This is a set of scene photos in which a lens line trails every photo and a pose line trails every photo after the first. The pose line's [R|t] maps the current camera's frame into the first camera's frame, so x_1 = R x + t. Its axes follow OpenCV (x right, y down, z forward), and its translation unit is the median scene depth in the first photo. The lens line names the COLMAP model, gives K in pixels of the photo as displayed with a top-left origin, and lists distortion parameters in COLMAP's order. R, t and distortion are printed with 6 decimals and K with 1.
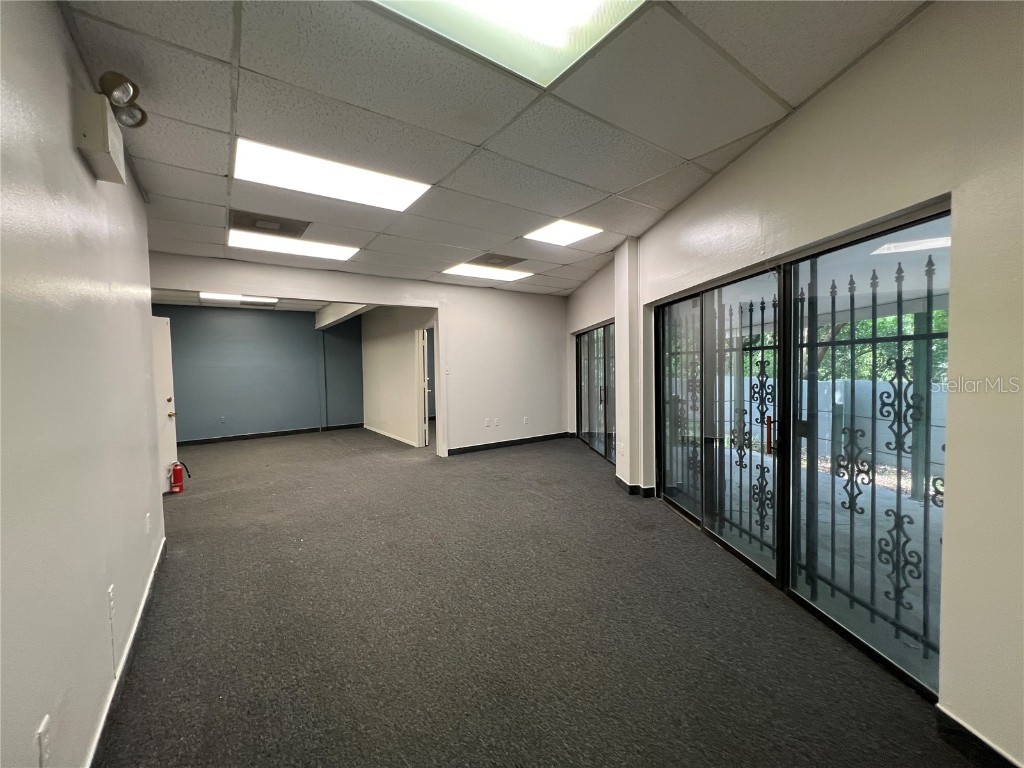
lens RADIAL K [[408.5, 0, 508.2], [0, 408.5, 382.5], [0, 0, 1]] dist [-0.007104, 0.000521]
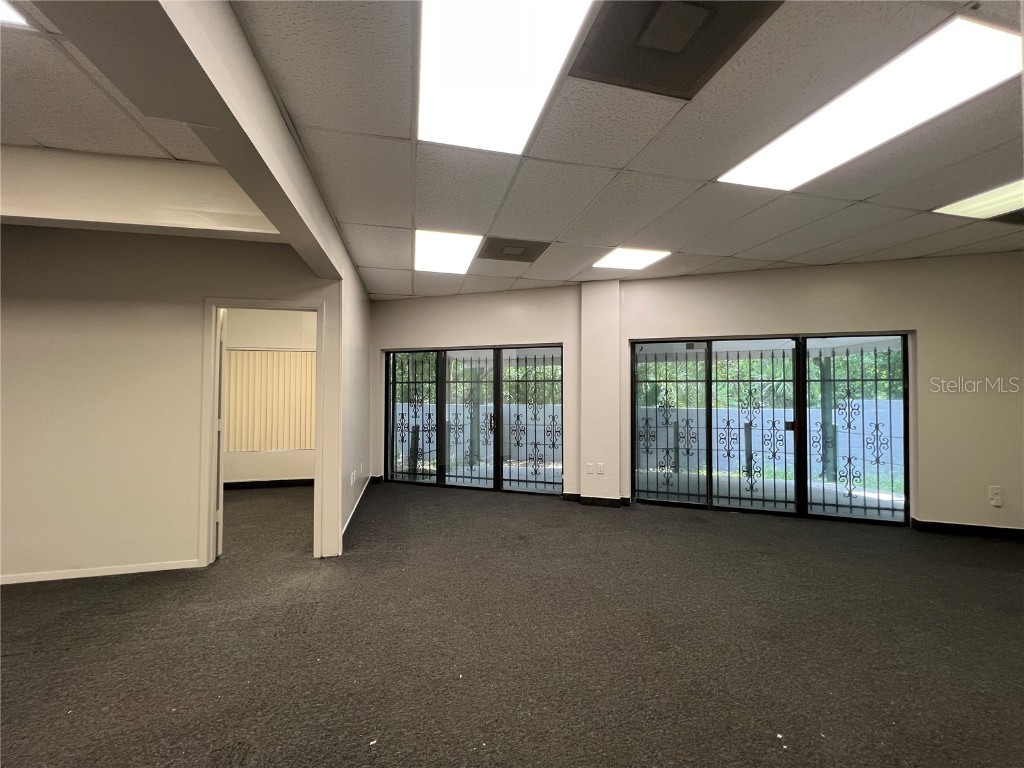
lens RADIAL K [[408.5, 0, 505.3], [0, 408.5, 381.0], [0, 0, 1]] dist [-0.007104, 0.000521]
pose [[0.383396, 0.037920, 0.922805, -1.461242], [0.030536, 0.998090, -0.053701, -0.027115], [-0.923079, 0.048767, 0.381506, 1.464375]]
